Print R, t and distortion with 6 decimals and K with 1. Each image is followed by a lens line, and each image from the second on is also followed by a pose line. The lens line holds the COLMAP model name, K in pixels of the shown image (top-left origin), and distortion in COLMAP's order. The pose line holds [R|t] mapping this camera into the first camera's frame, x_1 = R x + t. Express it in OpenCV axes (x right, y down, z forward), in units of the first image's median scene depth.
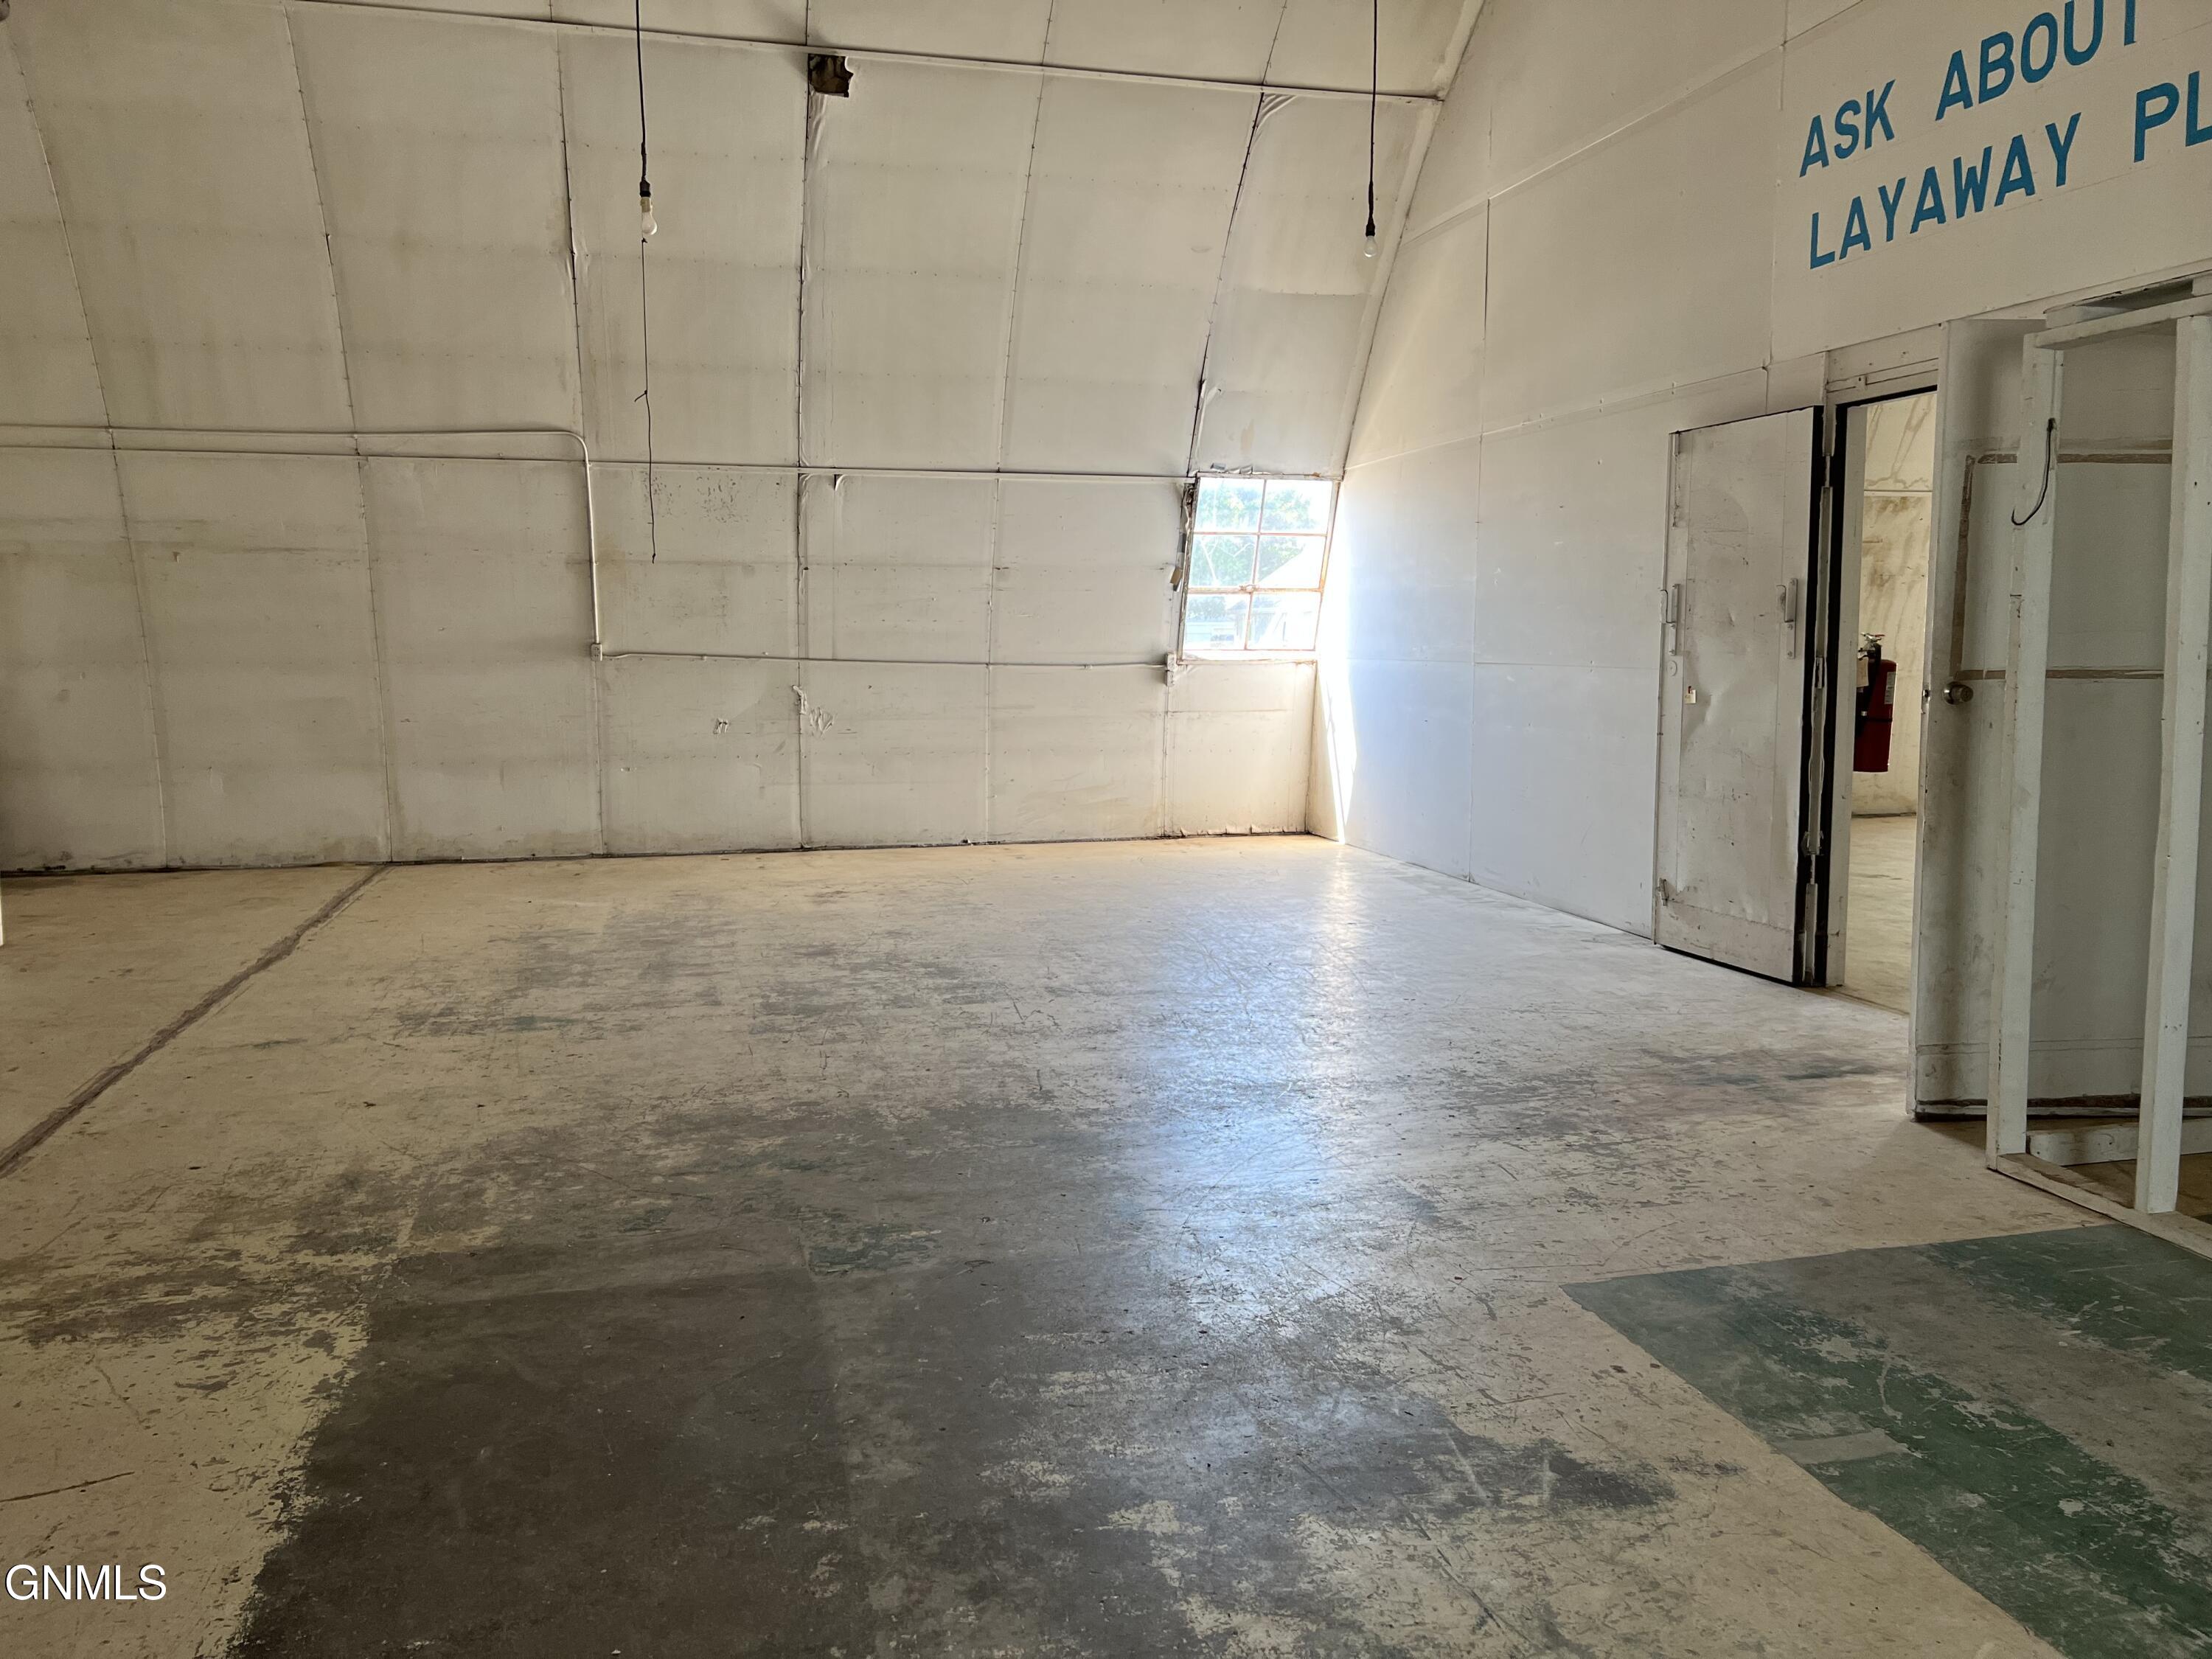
lens RADIAL K [[1692.6, 0, 1120.6], [0, 1692.6, 821.0], [0, 0, 1]] dist [0.041610, -0.023335]
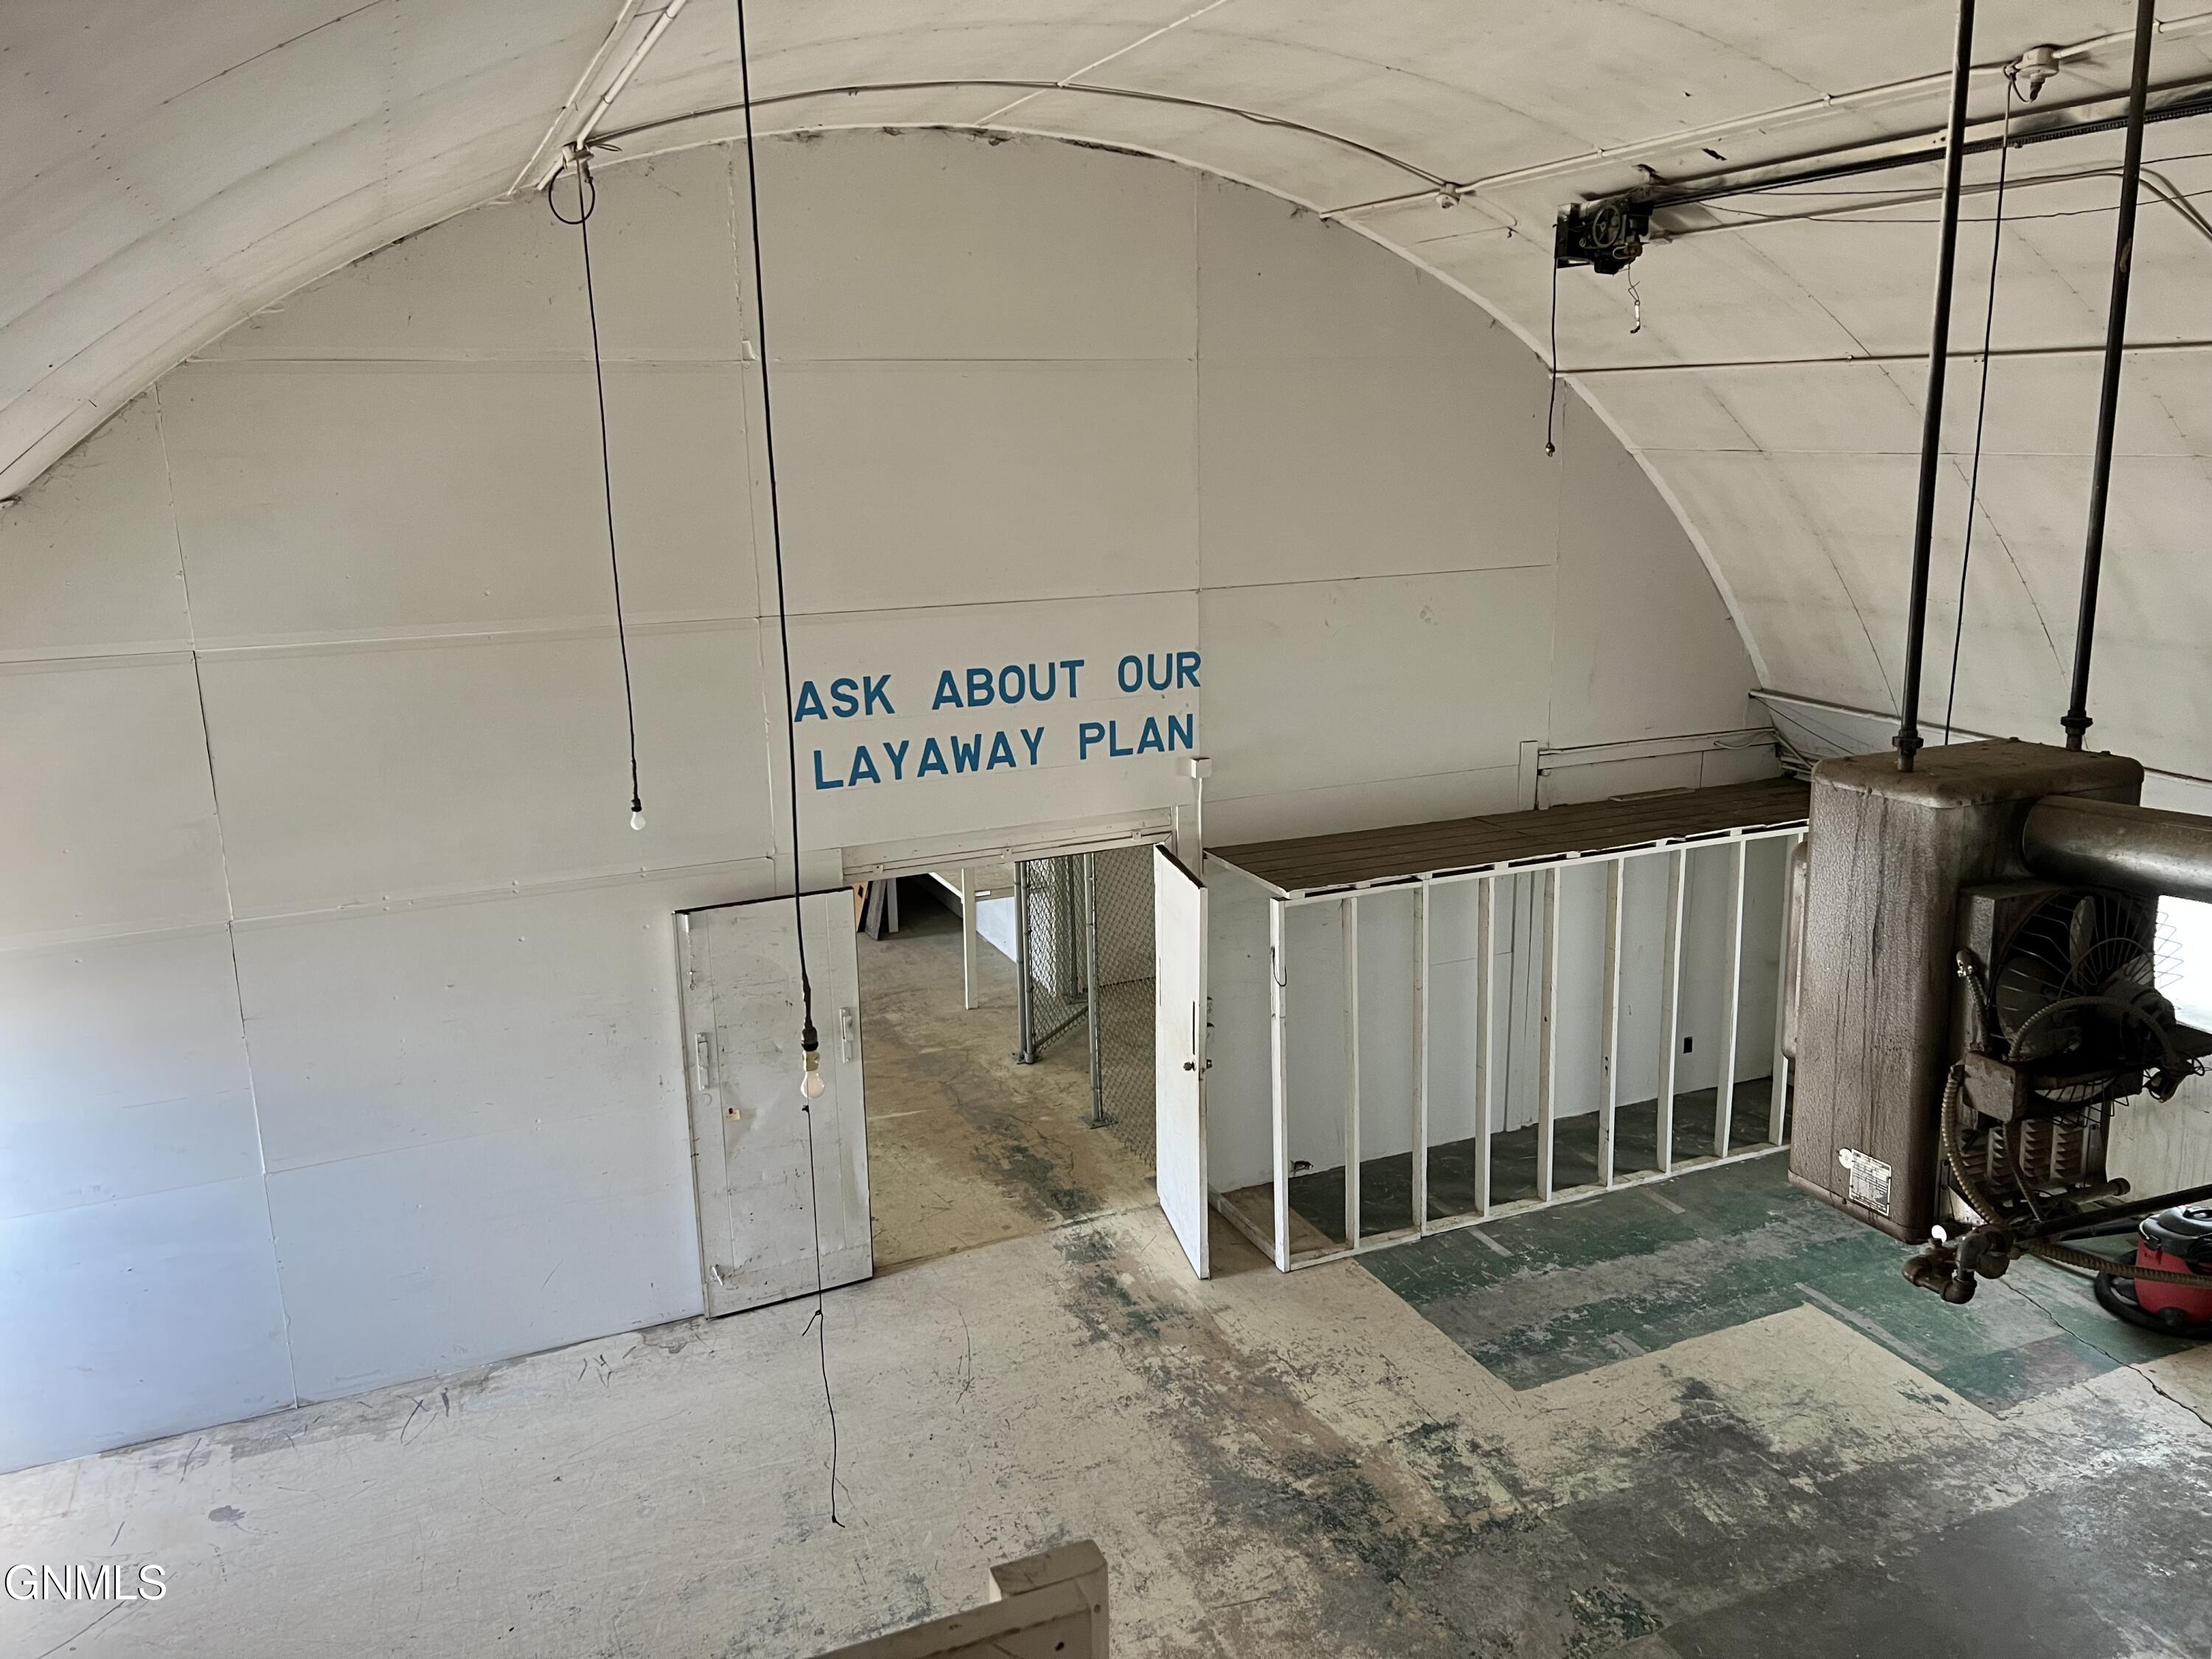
lens RADIAL K [[1692.6, 0, 1121.9], [0, 1692.6, 823.3], [0, 0, 1]] dist [0.041610, -0.023335]
pose [[-0.168948, -0.224952, 0.959611, -1.035247], [0.128308, 0.960302, 0.247704, -0.673839], [-0.977238, 0.164974, -0.133378, 1.071518]]
